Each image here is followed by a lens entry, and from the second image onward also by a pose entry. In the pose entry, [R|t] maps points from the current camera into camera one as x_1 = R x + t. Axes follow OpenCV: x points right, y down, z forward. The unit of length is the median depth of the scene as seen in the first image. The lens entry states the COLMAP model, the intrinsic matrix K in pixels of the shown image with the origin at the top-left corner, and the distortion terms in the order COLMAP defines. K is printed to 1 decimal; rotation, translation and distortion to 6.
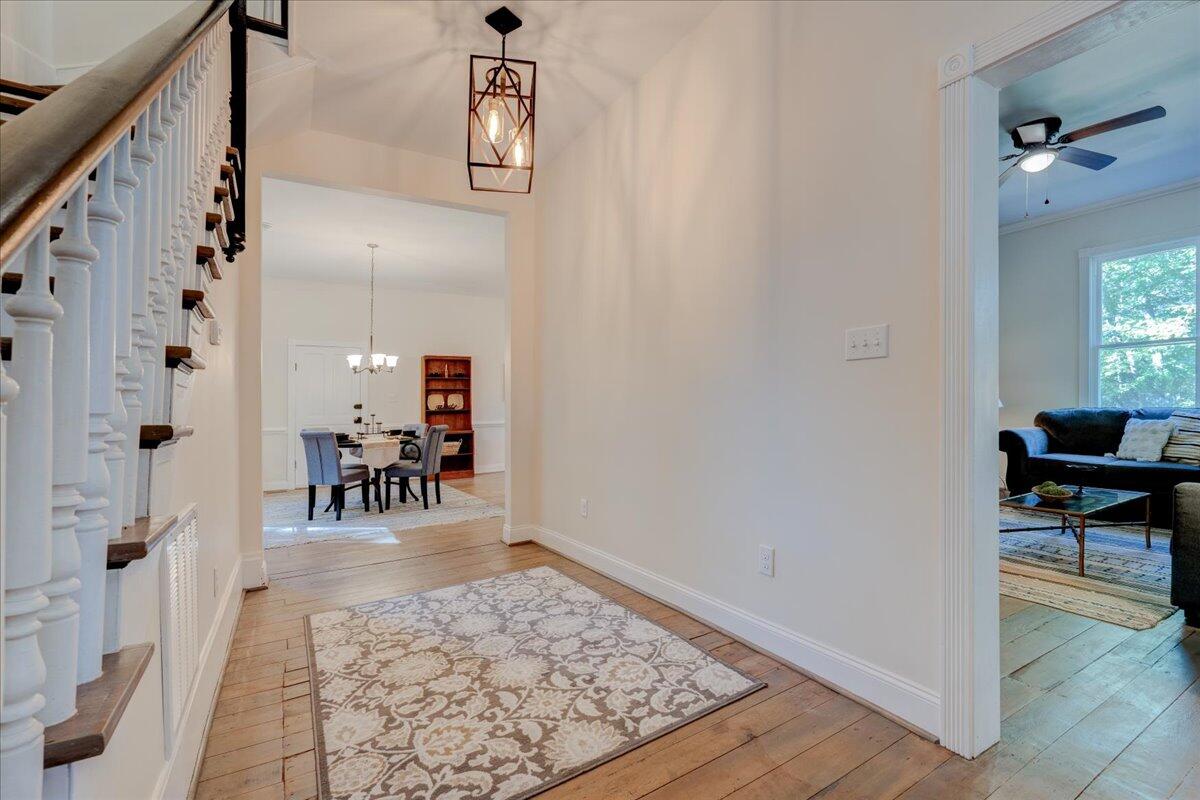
lens RADIAL K [[523.6, 0, 598.3], [0, 523.6, 408.8], [0, 0, 1]] dist [-0.002287, -0.000421]
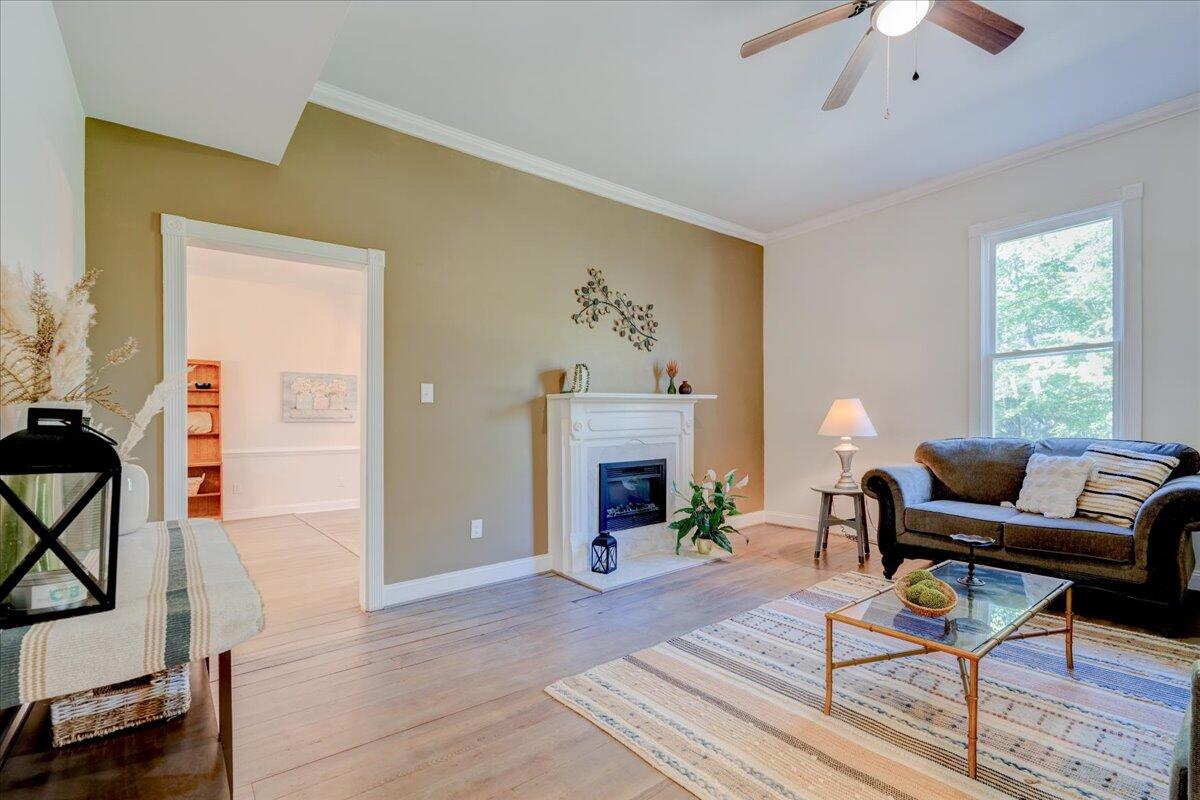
lens RADIAL K [[530.1, 0, 607.0], [0, 530.1, 426.6], [0, 0, 1]] dist [-0.000466, 0.000057]
pose [[0.989437, 0.007611, 0.144763, 0.499710], [-0.006850, 0.999960, -0.005755, -0.014984], [-0.144801, 0.004703, 0.989450, 0.545145]]
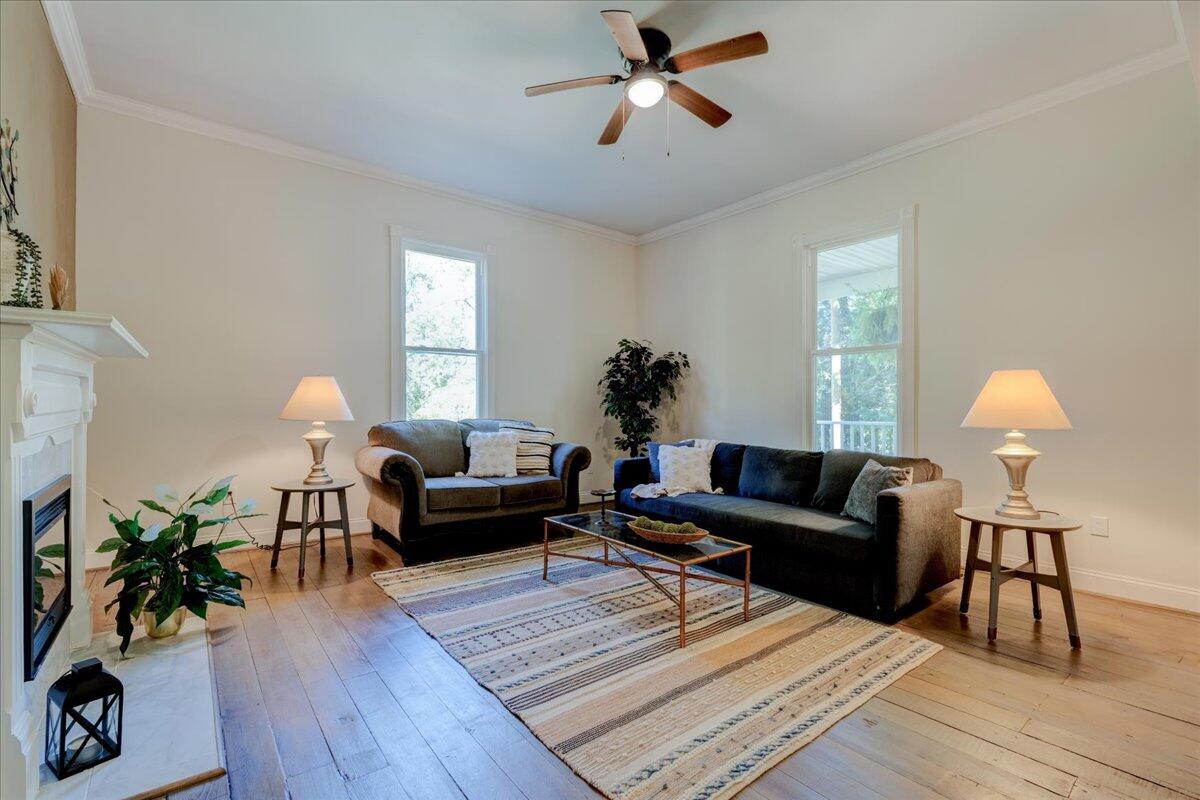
lens RADIAL K [[523.6, 0, 598.3], [0, 523.6, 408.8], [0, 0, 1]] dist [-0.002287, -0.000421]
pose [[-0.122574, 0.018293, 0.992291, 0.126379], [0.006034, 0.999825, -0.017686, -0.005207], [-0.992441, 0.003819, -0.122663, 1.333030]]
